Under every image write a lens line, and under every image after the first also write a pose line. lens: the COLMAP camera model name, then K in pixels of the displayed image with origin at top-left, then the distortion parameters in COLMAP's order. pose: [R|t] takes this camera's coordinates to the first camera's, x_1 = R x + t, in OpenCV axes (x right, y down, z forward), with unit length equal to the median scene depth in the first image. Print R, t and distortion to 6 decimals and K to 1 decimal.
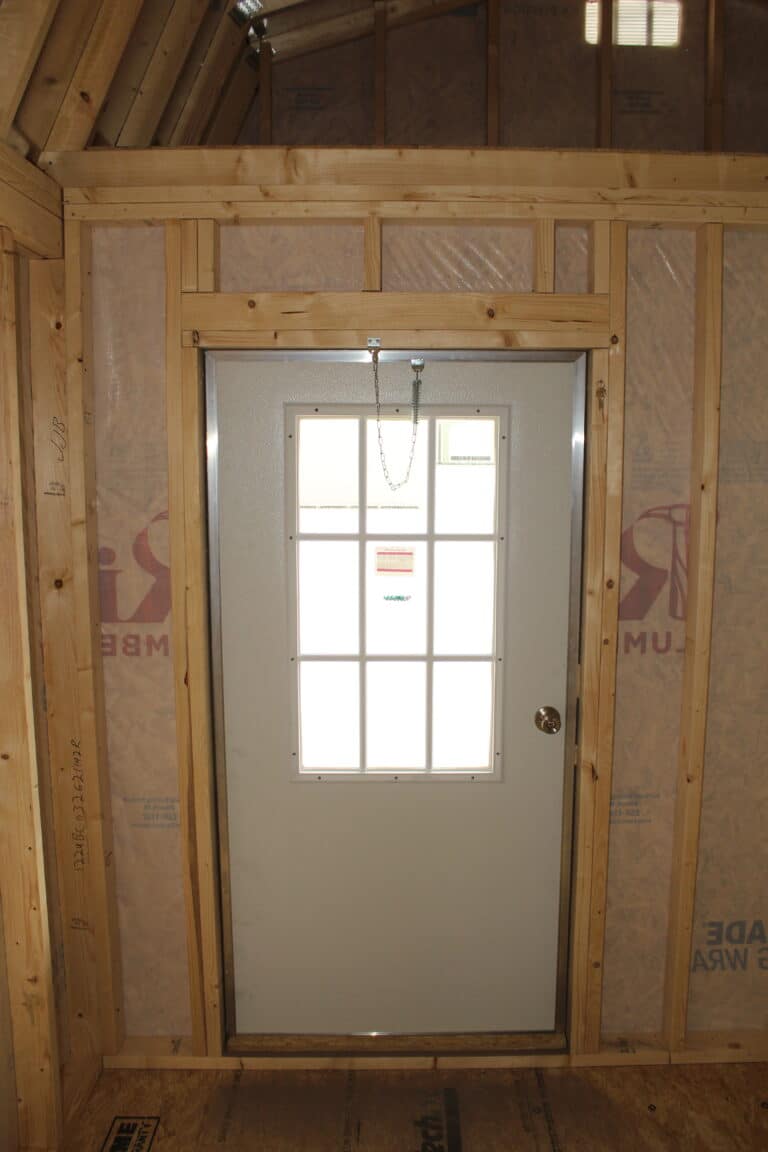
lens RADIAL K [[967.6, 0, 402.6], [0, 967.6, 574.8], [0, 0, 1]] dist [-0.170128, 0.162058]
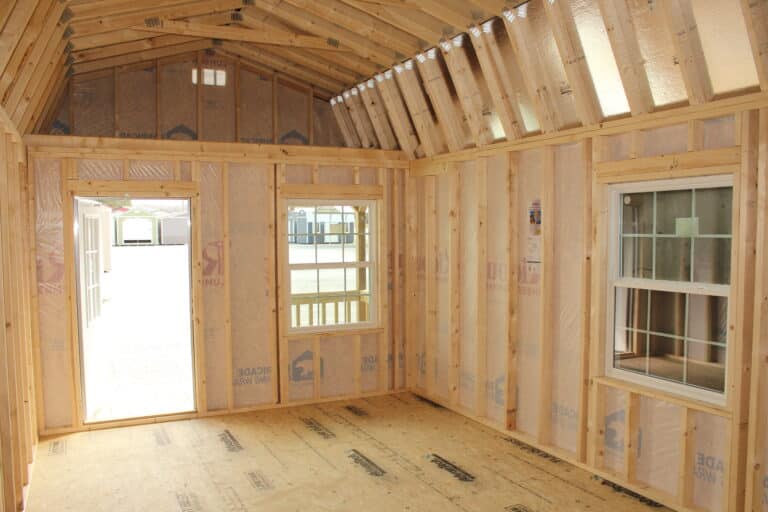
lens RADIAL K [[645.1, 0, 383.6], [0, 645.1, 272.4], [0, 0, 1]] dist [-0.170128, 0.162058]
pose [[0.903880, -0.034733, 0.426374, -0.167069], [0.064367, 0.996394, -0.055287, 0.213403], [-0.422916, 0.077418, 0.902856, -1.377942]]
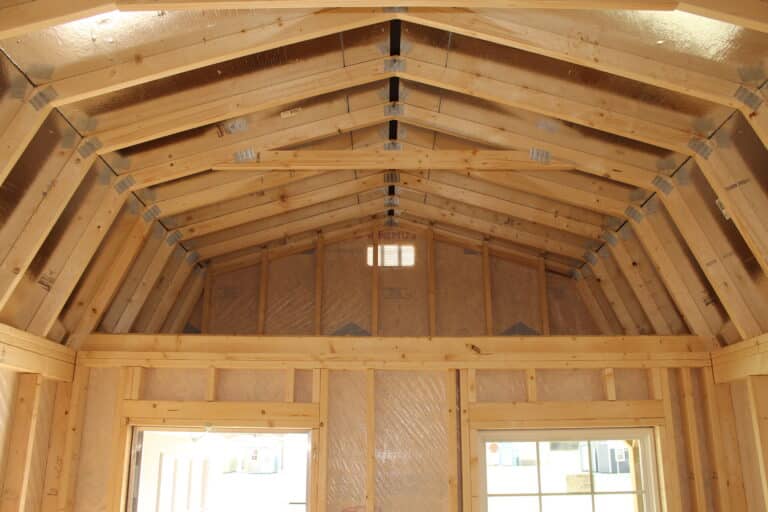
lens RADIAL K [[645.1, 0, 383.6], [0, 645.1, 272.4], [0, 0, 1]] dist [-0.170128, 0.162058]
pose [[0.999904, -0.002806, -0.013604, 0.371356], [-0.002993, 0.912859, -0.408264, 0.019351], [0.013564, 0.408265, 0.912763, -0.408056]]
